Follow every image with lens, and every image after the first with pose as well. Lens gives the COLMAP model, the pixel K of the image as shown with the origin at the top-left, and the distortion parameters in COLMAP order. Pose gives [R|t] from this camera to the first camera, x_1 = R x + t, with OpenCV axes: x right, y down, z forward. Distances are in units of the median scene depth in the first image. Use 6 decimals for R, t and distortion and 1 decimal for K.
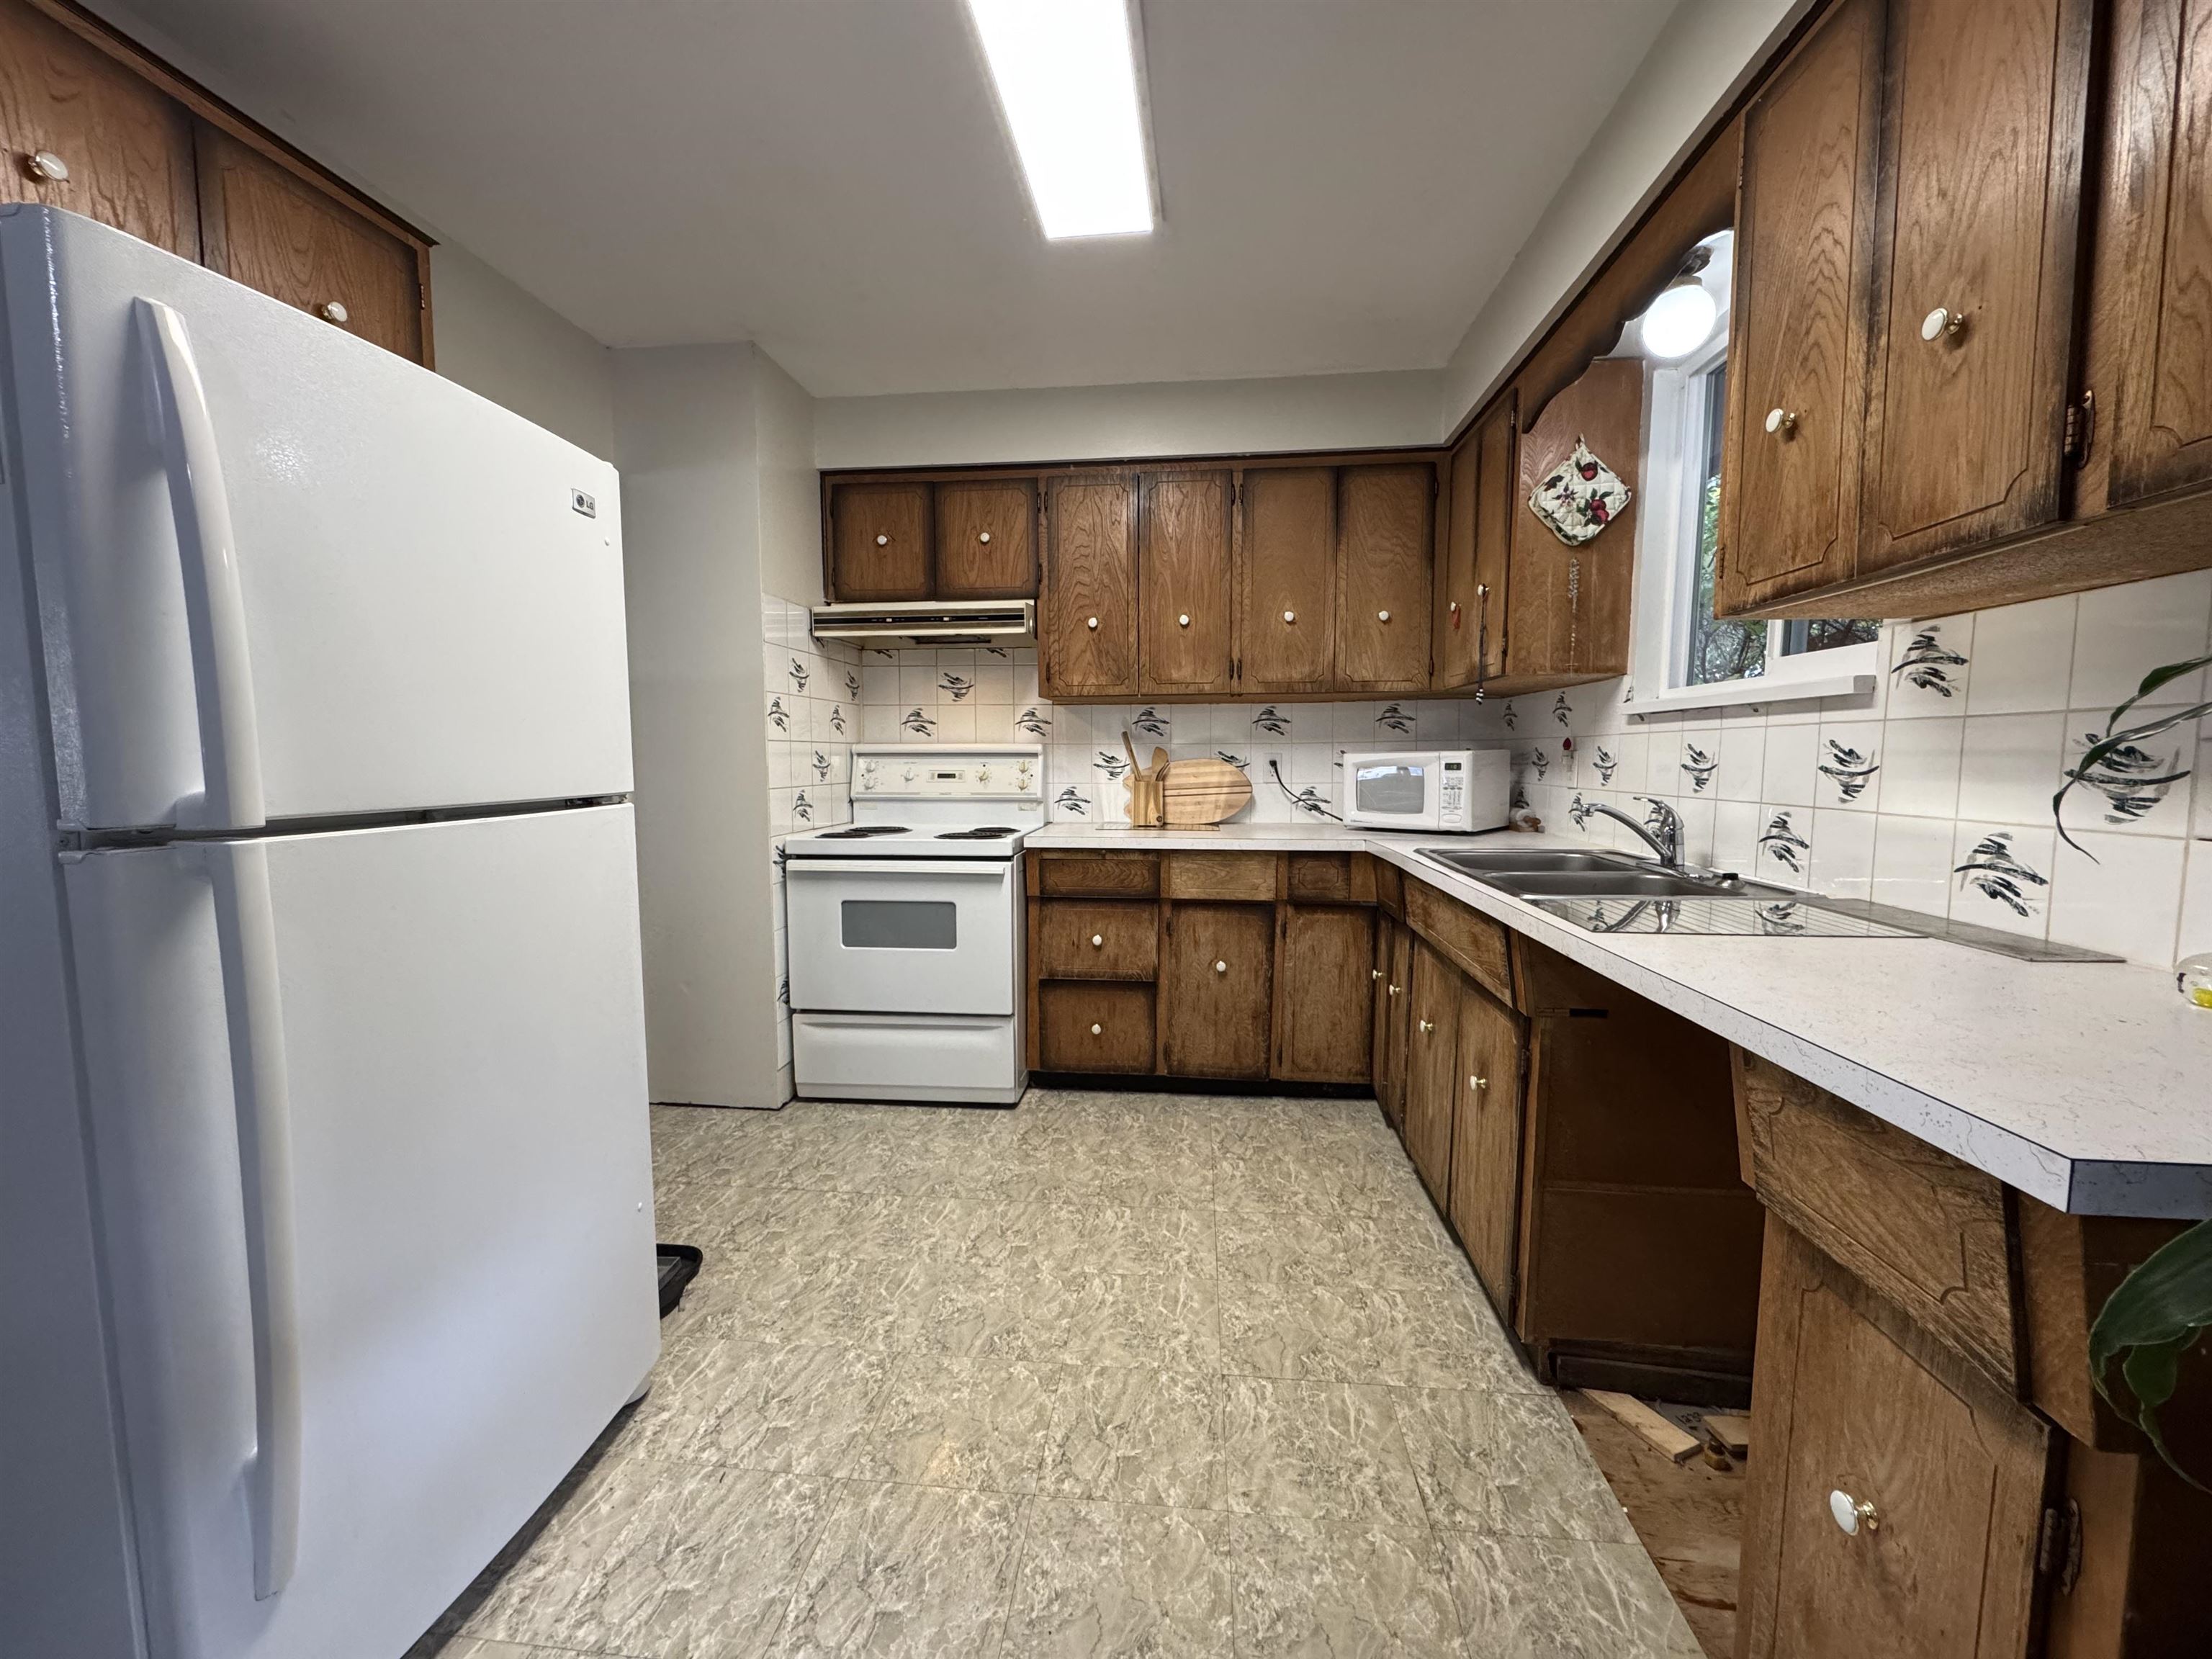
lens RADIAL K [[875.6, 0, 1106.0], [0, 875.6, 829.5], [0, 0, 1]] dist [-0.002605, -0.000175]
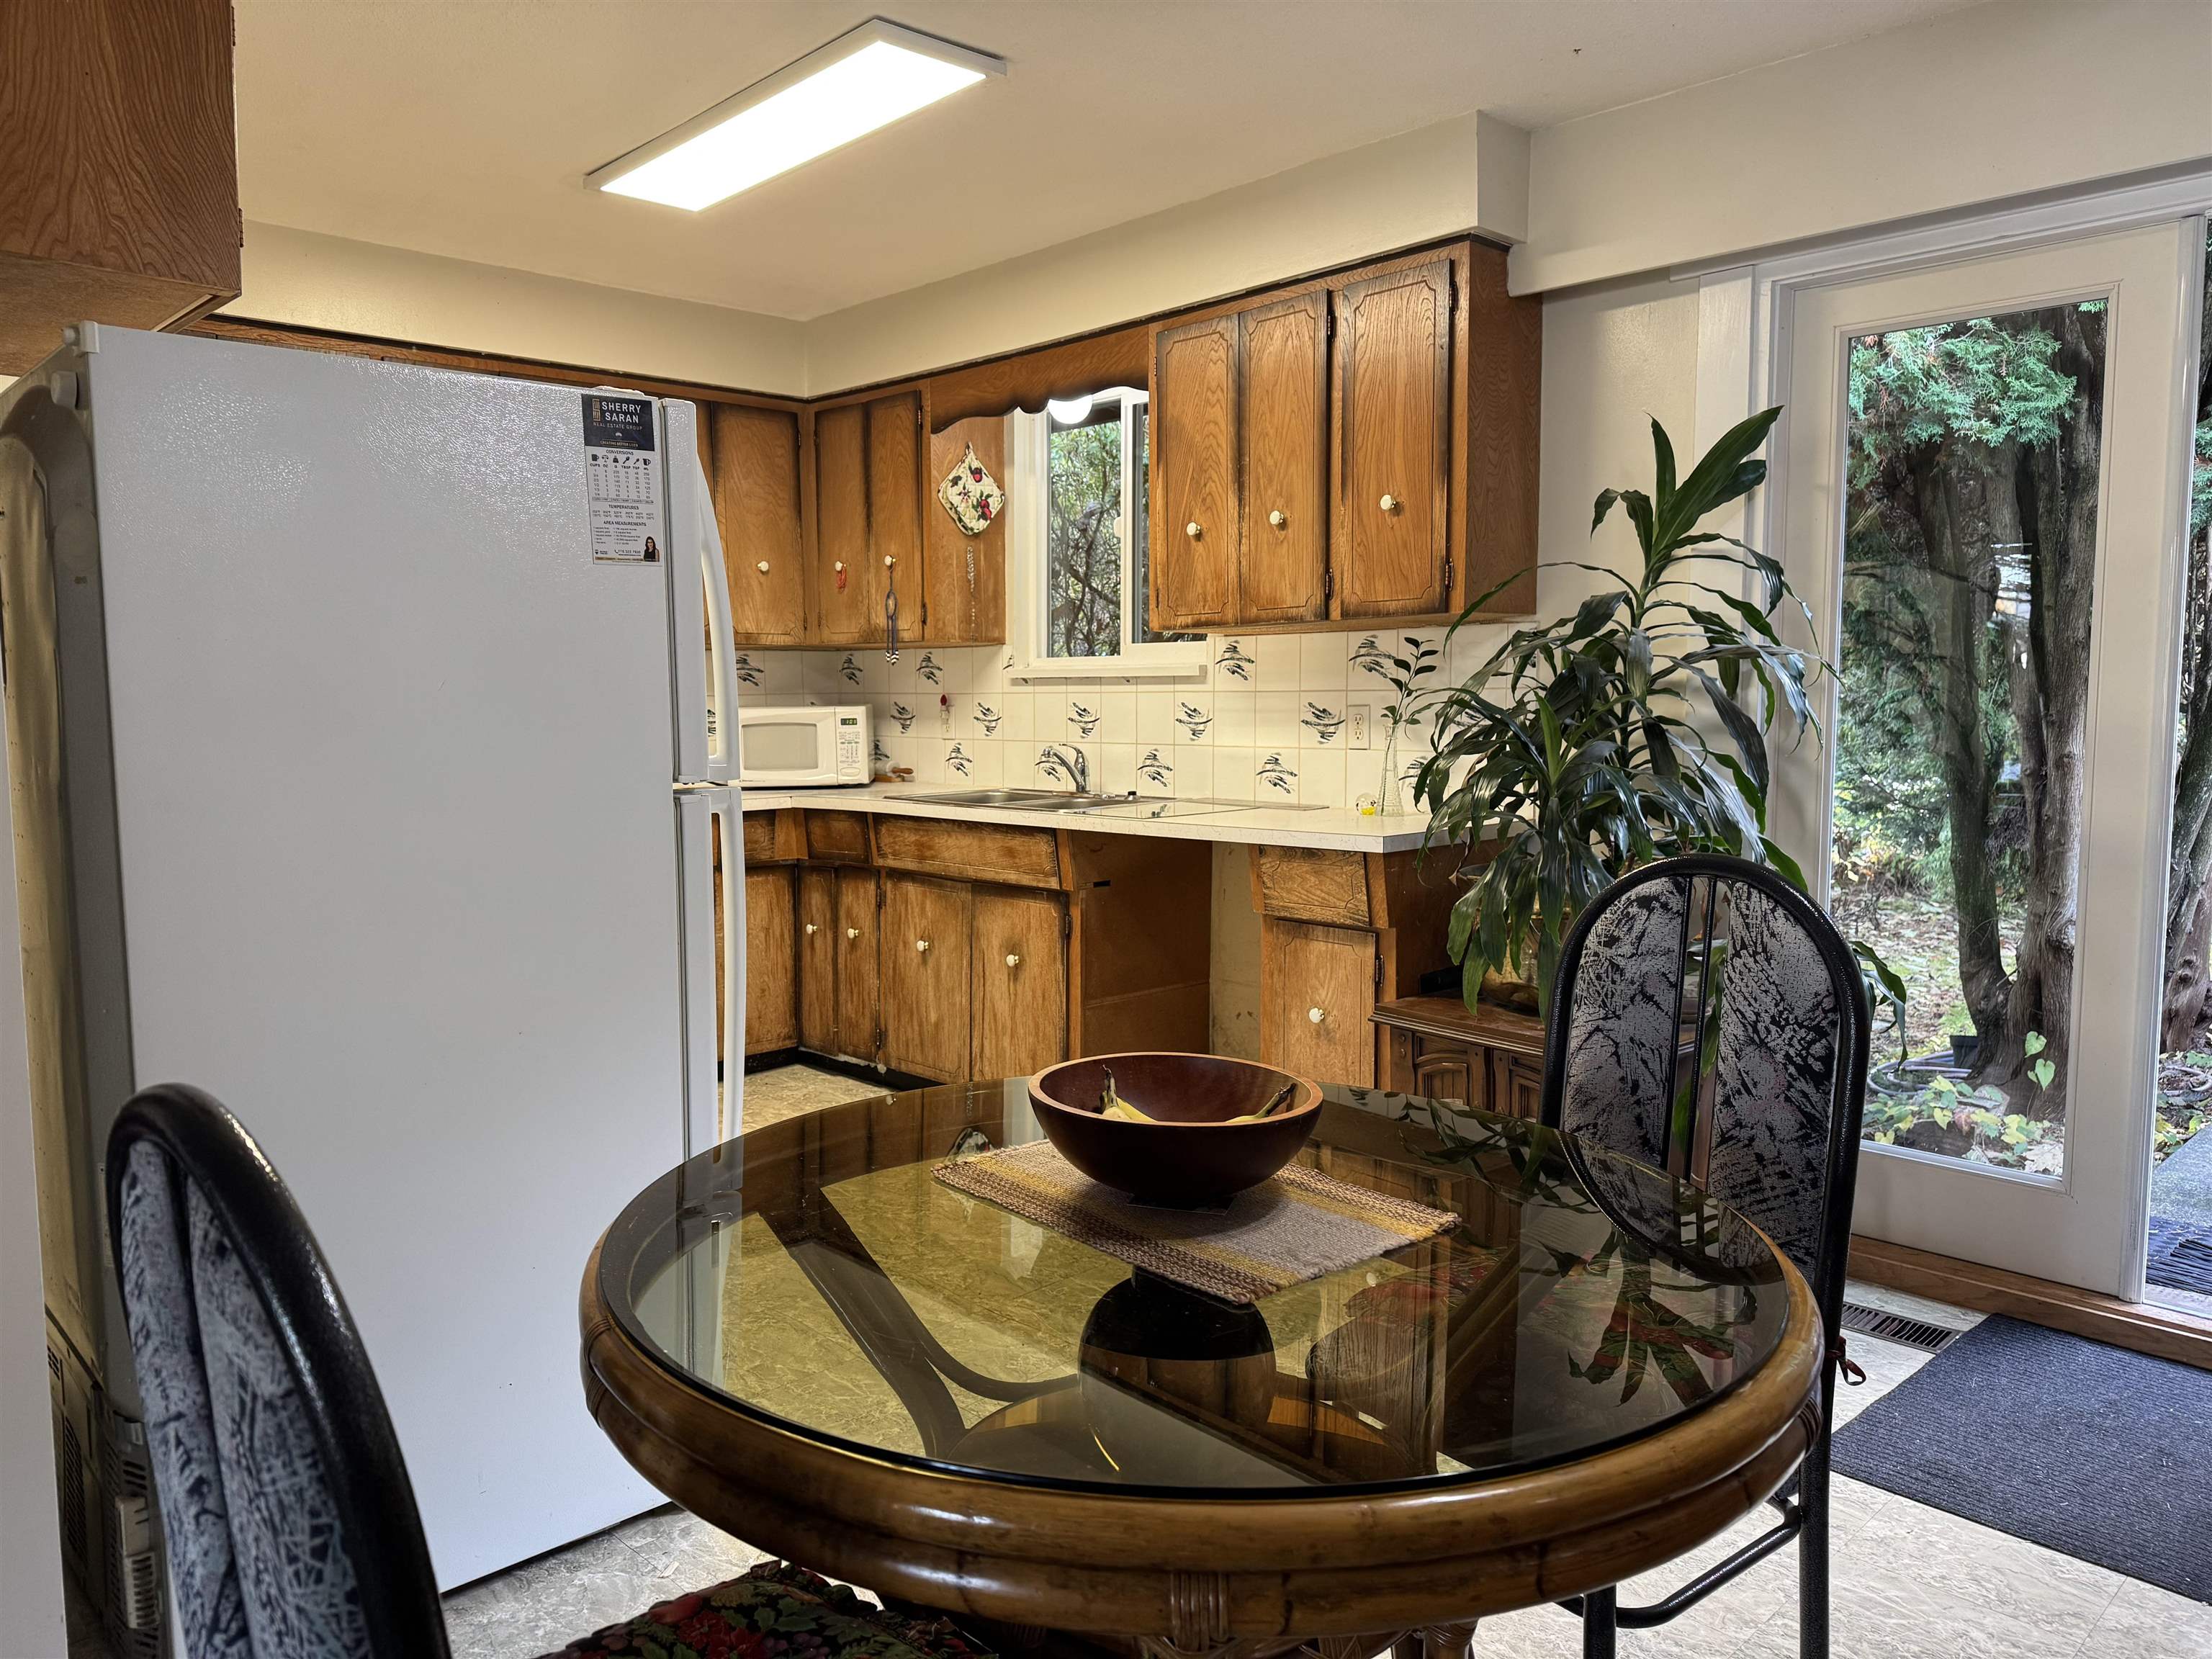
lens RADIAL K [[1544.8, 0, 1064.7], [0, 1544.8, 825.3], [0, 0, 1]] dist [0.164081, -0.000404]
pose [[0.658448, -0.069792, 0.749383, -1.203310], [0.070077, 0.997051, 0.031285, 0.015740], [-0.749357, 0.031915, 0.661397, -0.589540]]
